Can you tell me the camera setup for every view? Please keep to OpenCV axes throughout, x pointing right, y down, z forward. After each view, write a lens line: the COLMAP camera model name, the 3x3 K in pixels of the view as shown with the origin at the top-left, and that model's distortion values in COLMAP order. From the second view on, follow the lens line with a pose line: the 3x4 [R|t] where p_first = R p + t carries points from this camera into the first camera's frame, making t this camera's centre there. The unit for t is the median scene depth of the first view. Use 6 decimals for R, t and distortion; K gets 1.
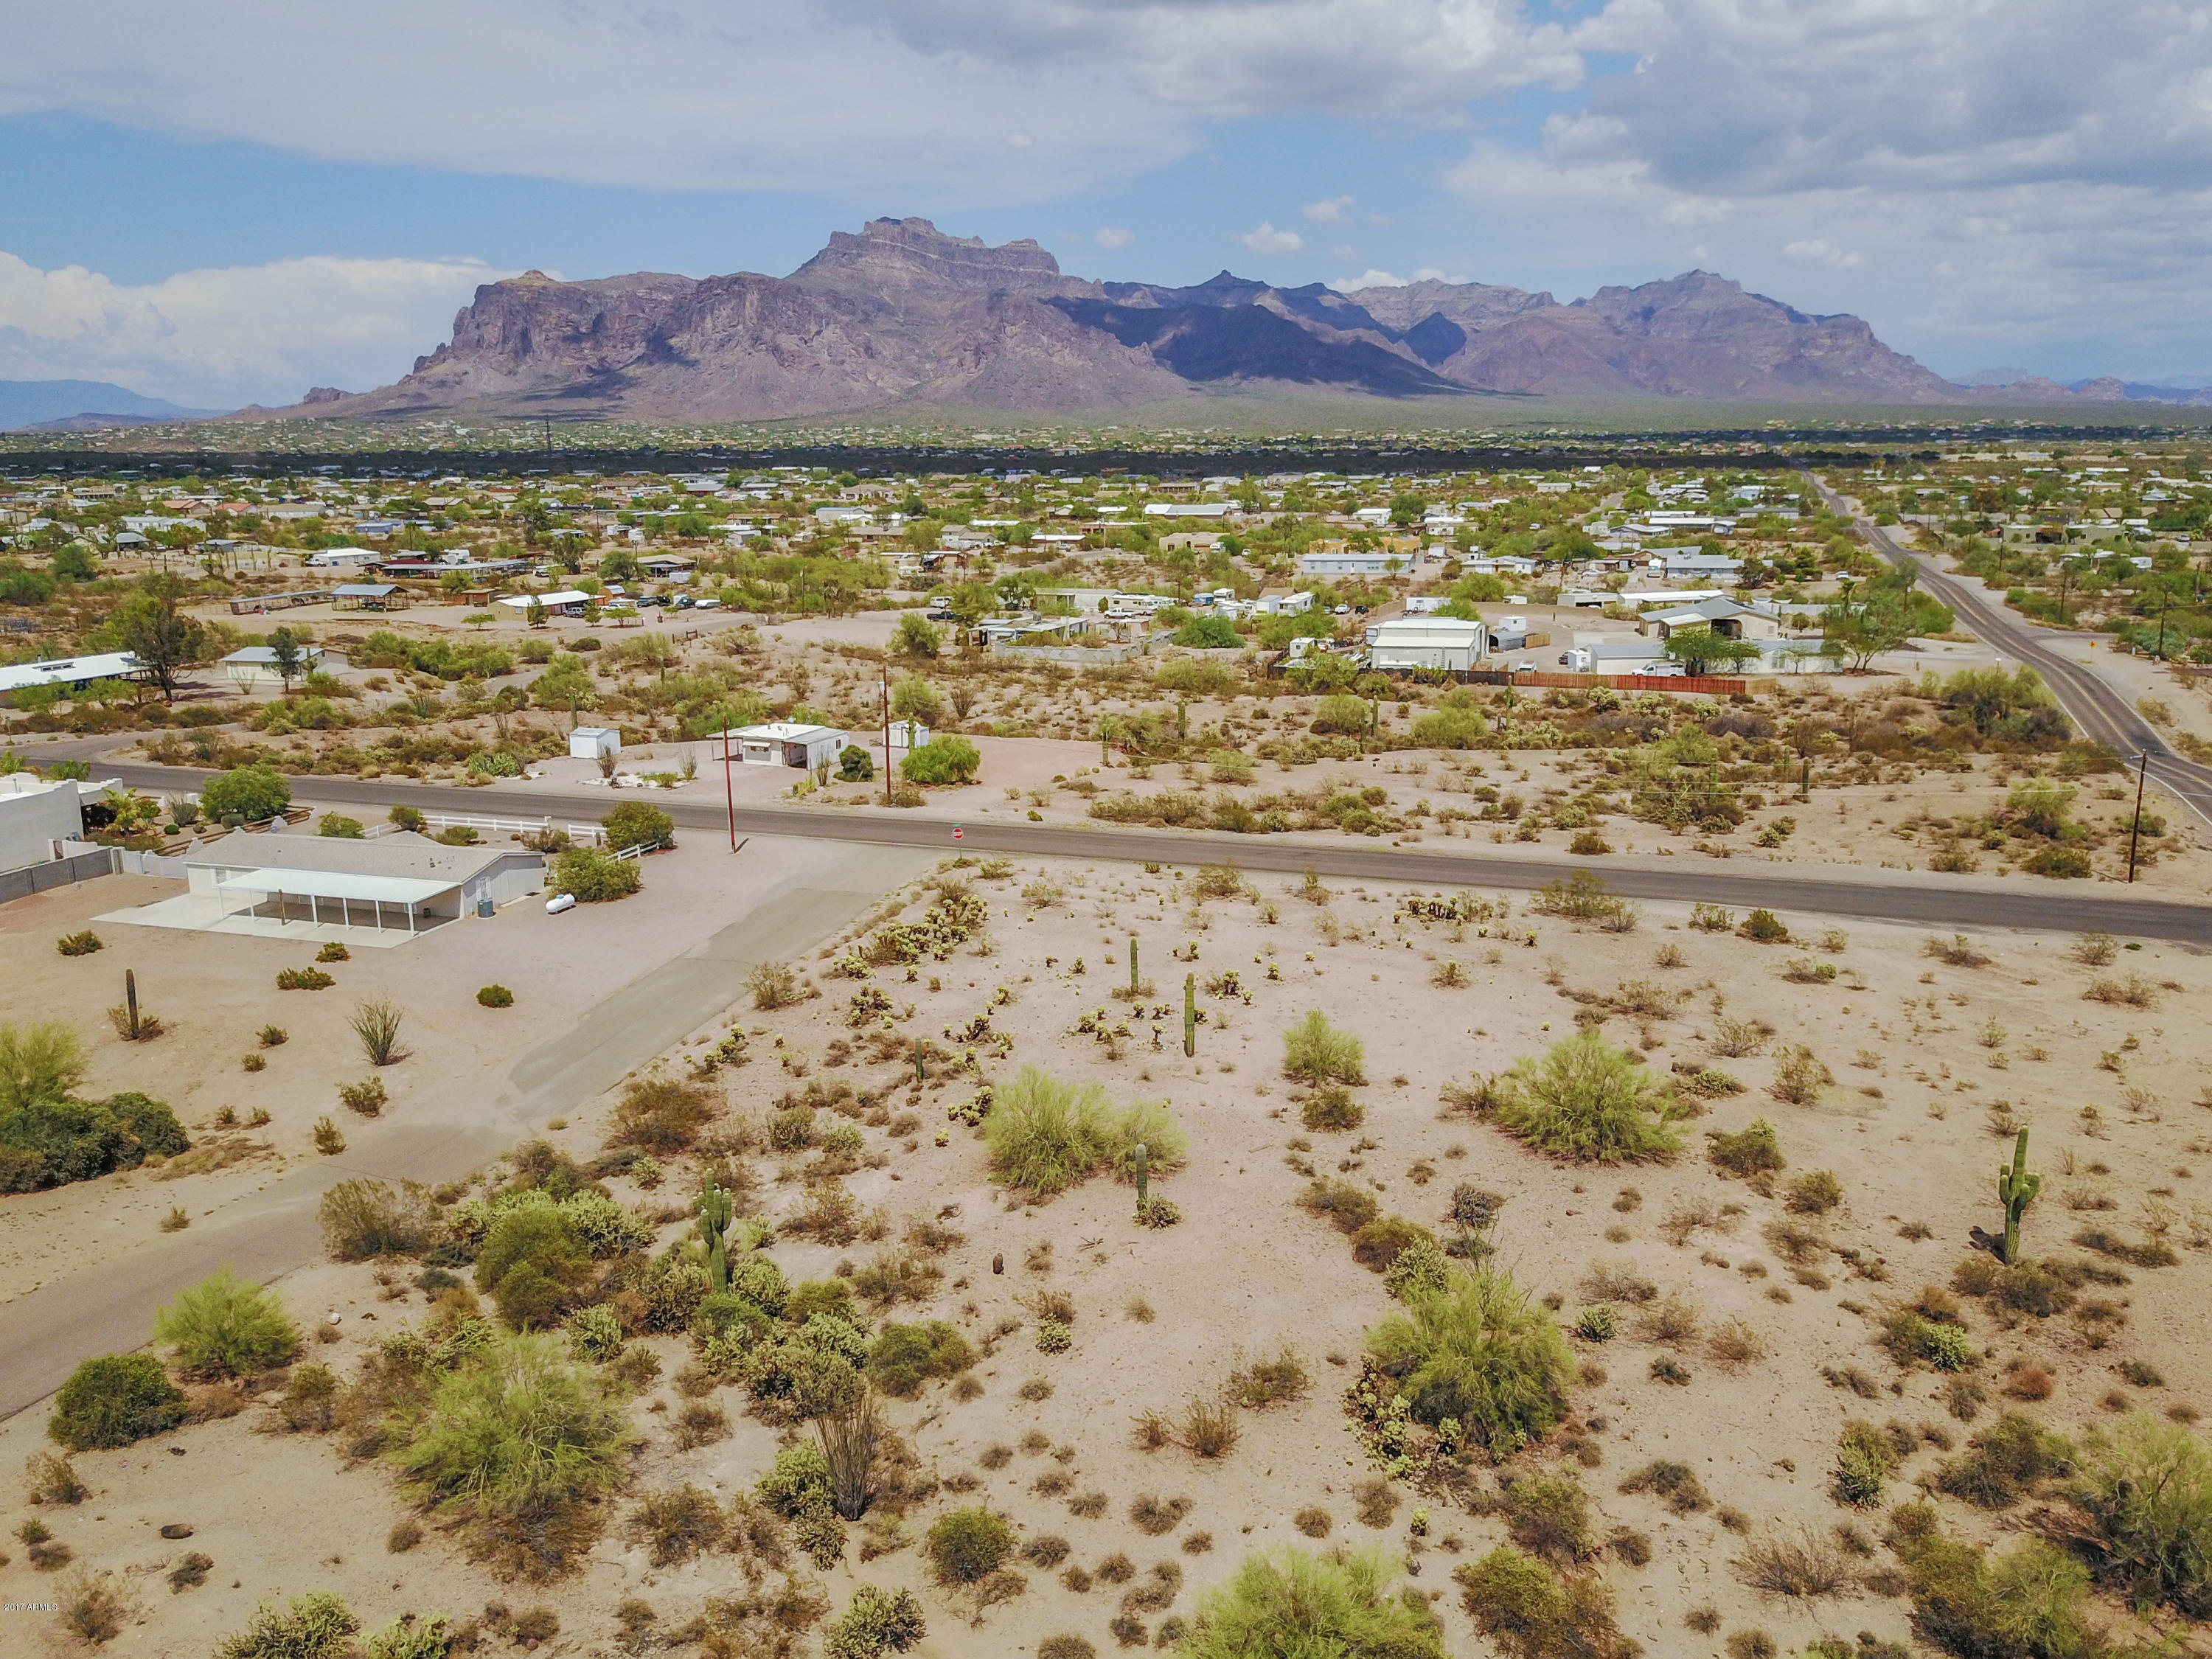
lens RADIAL K [[1806.0, 0, 1106.0], [0, 1806.0, 829.5], [0, 0, 1]] dist [0.001674, 0.040848]
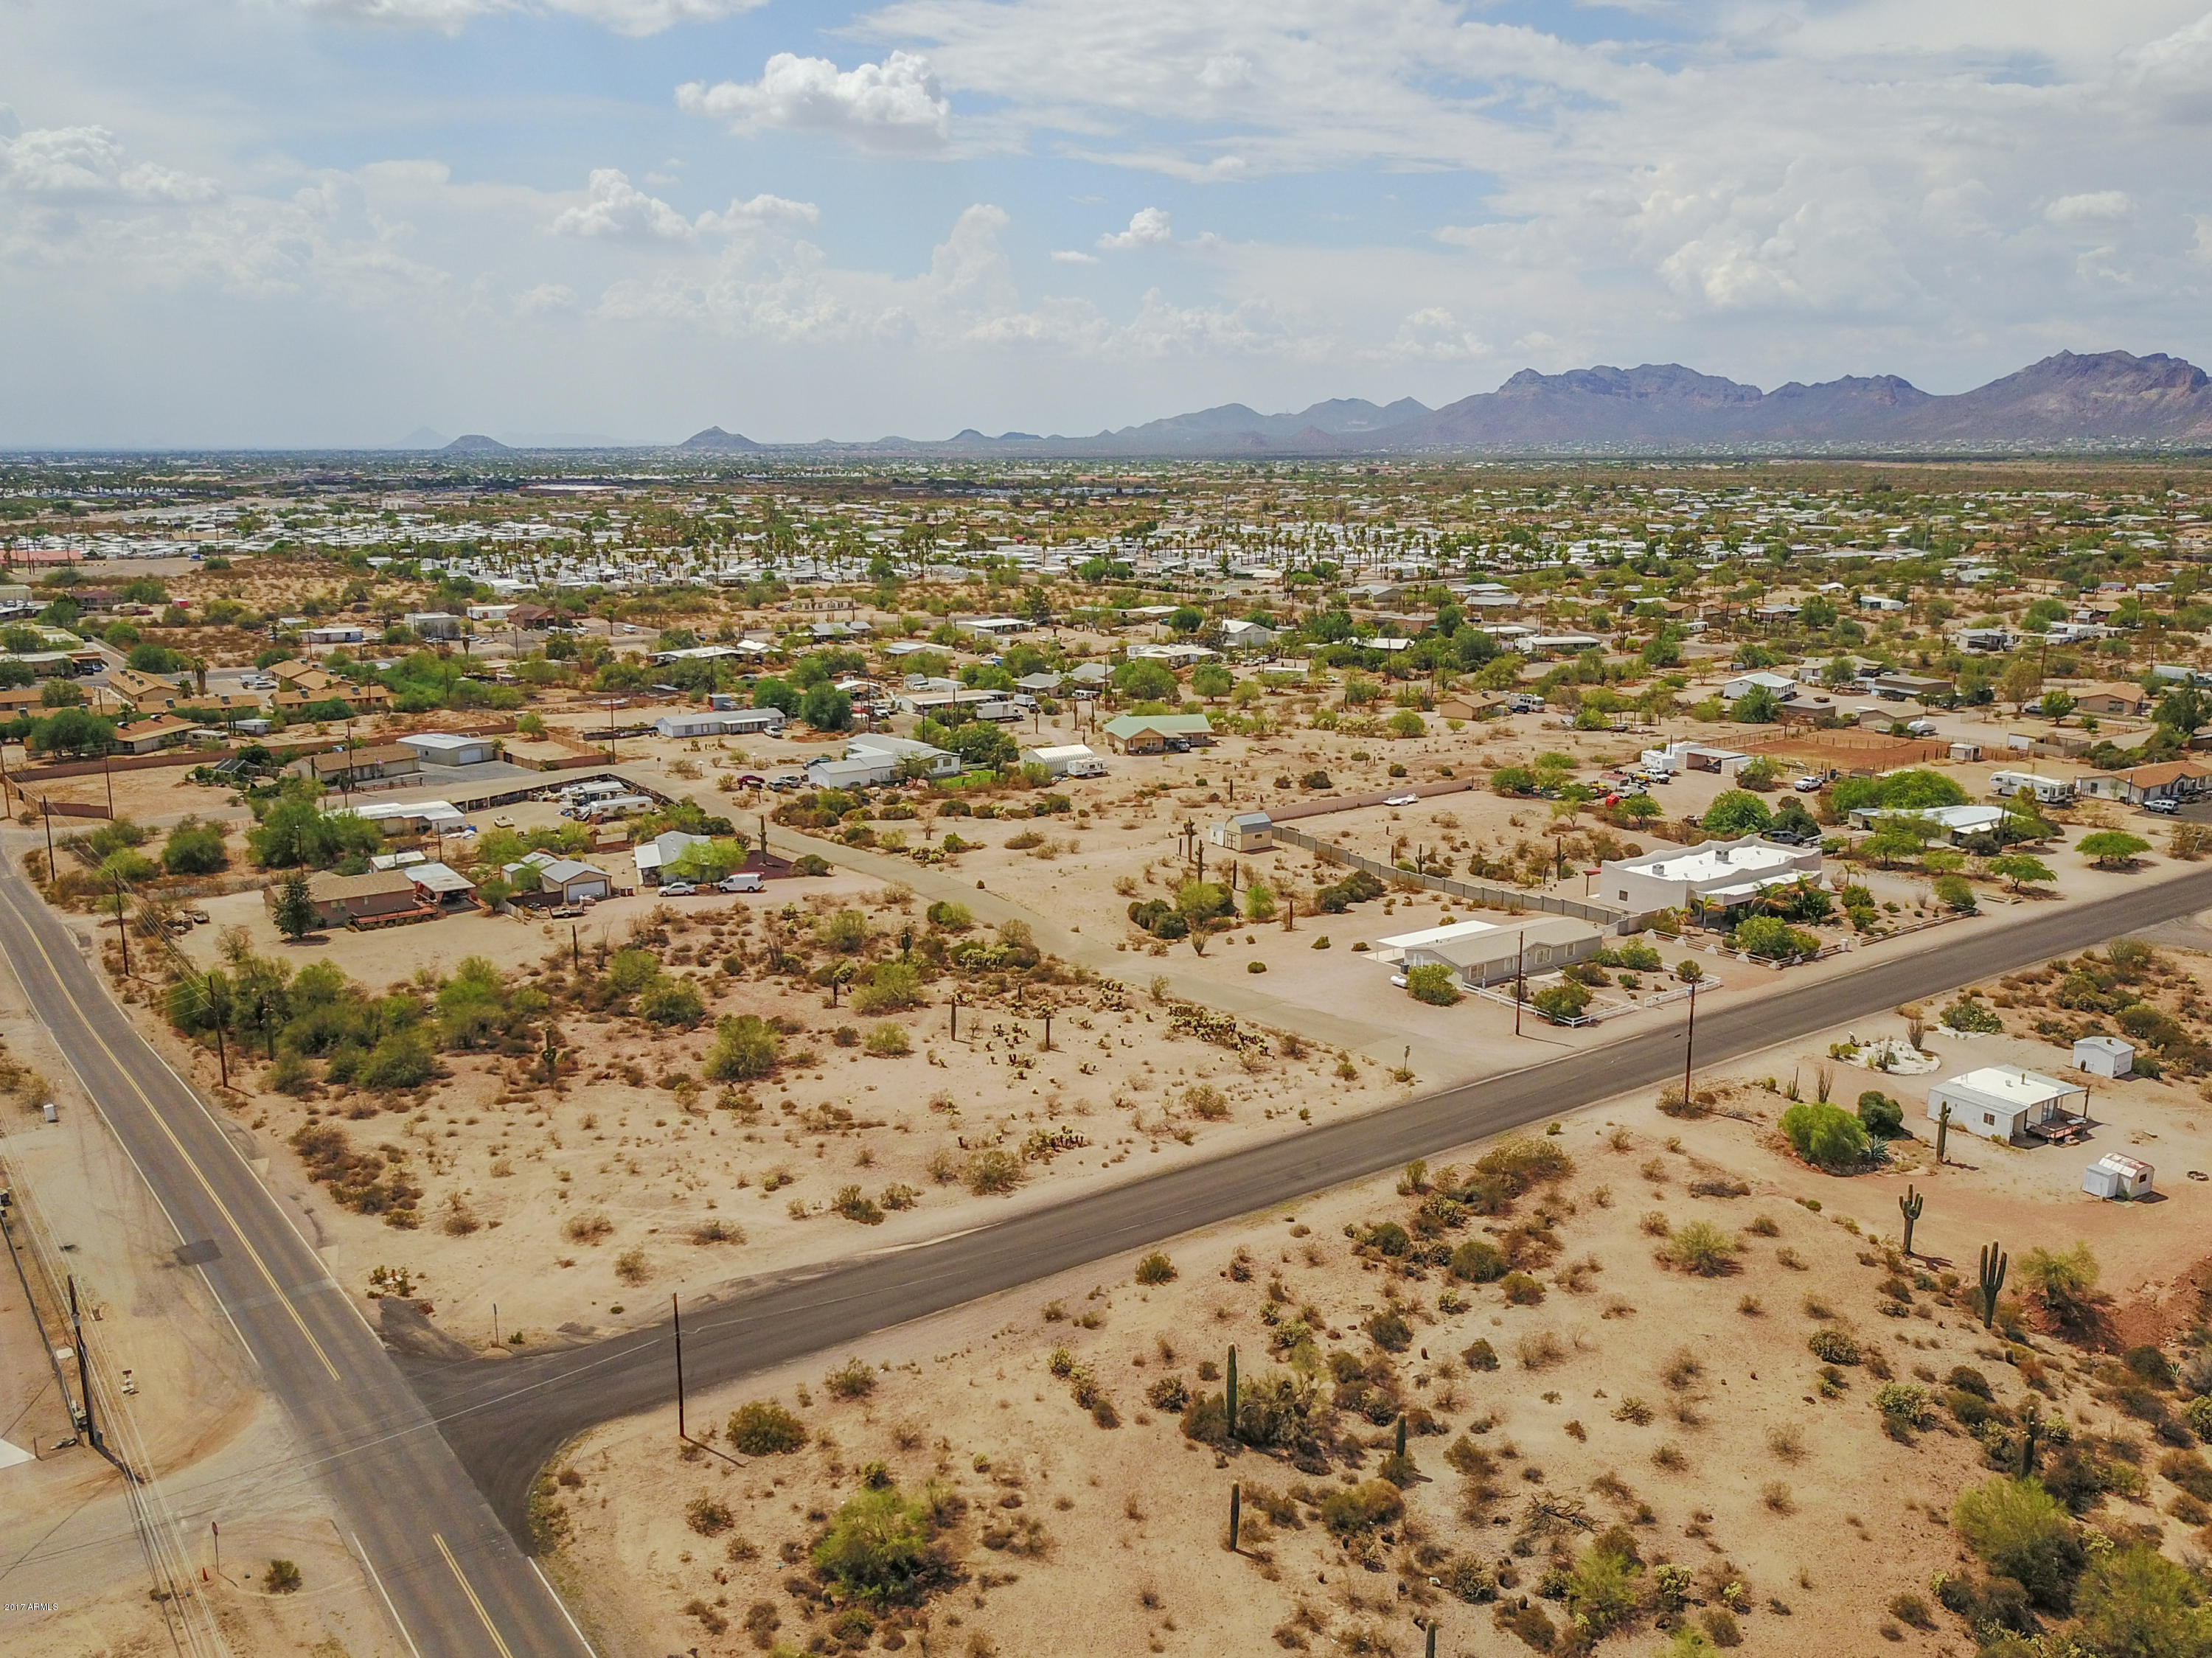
lens RADIAL K [[1823.4, 0, 1106.0], [0, 1823.4, 829.0], [0, 0, 1]] dist [0.004327, 0.019820]
pose [[-0.565534, 0.185148, -0.803674, 0.764667], [-0.170595, 0.927138, 0.333637, -0.395008], [0.806889, 0.325785, -0.492742, 1.039707]]
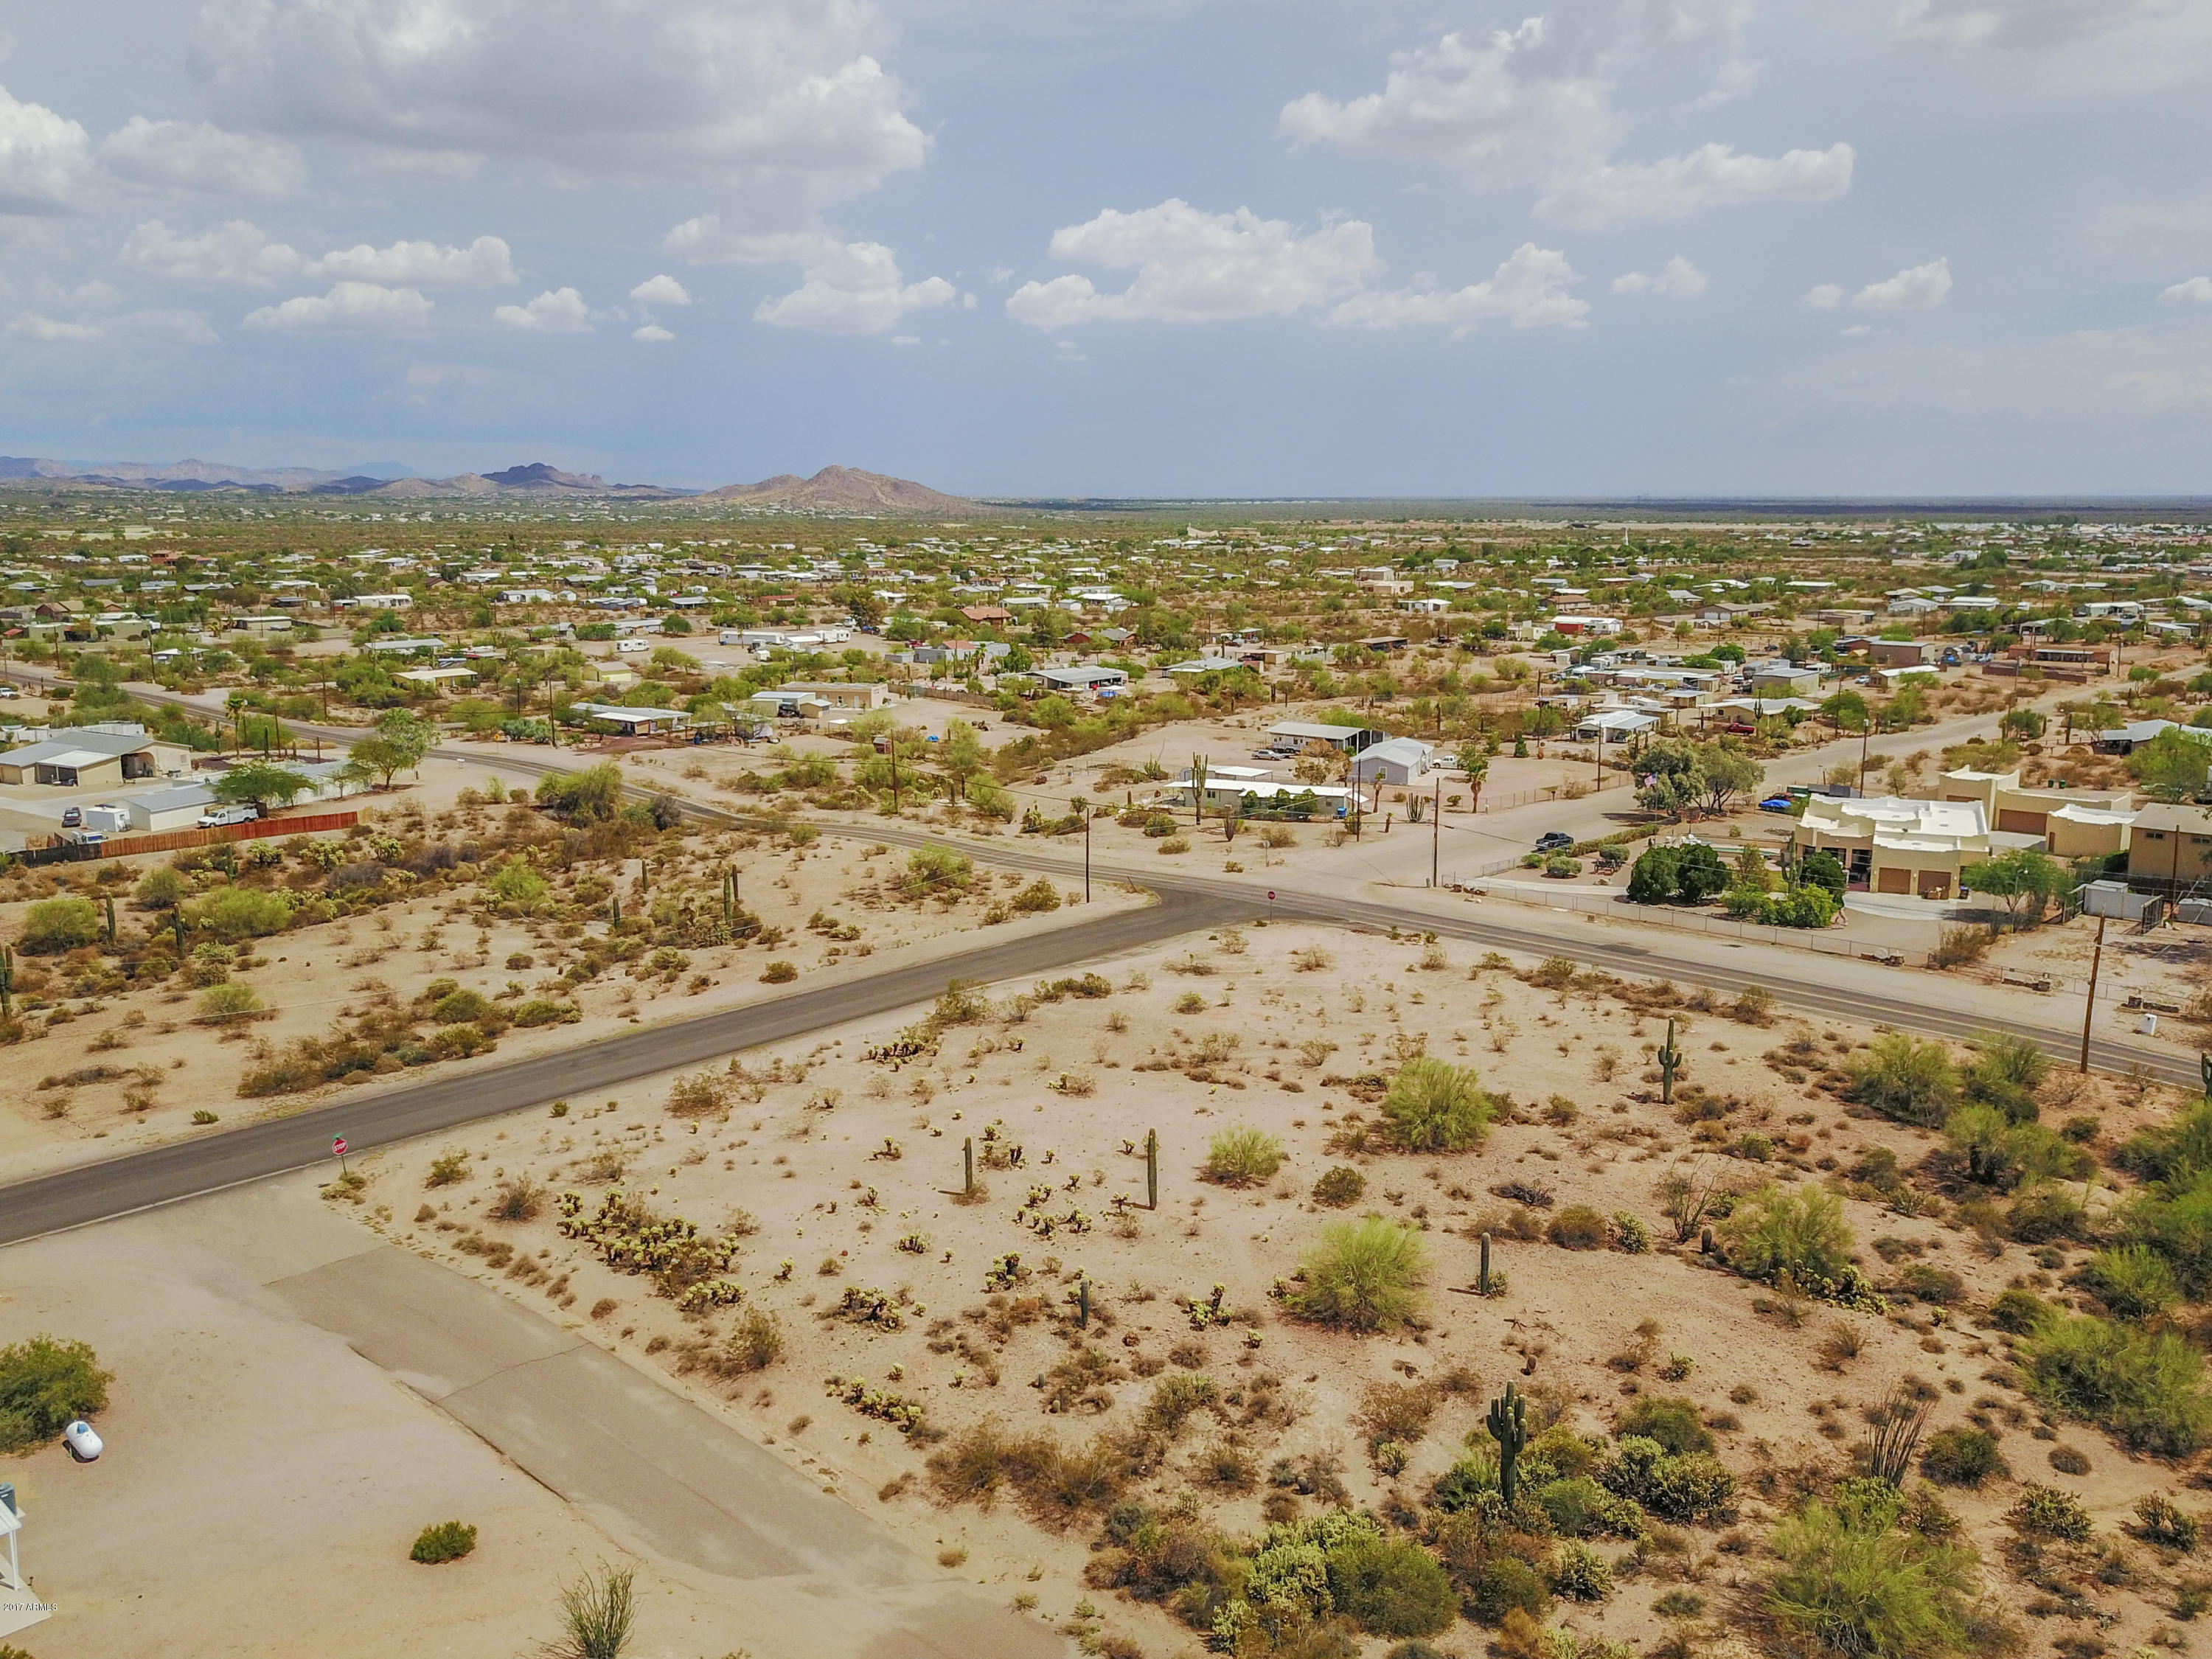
lens RADIAL K [[1823.6, 0, 1106.0], [0, 1823.6, 829.5], [0, 0, 1]] dist [0.004327, 0.019820]
pose [[0.397447, -0.154767, 0.904480, -0.458559], [0.191230, 0.978003, 0.083317, -0.094946], [-0.897478, 0.139849, 0.418300, 0.279991]]
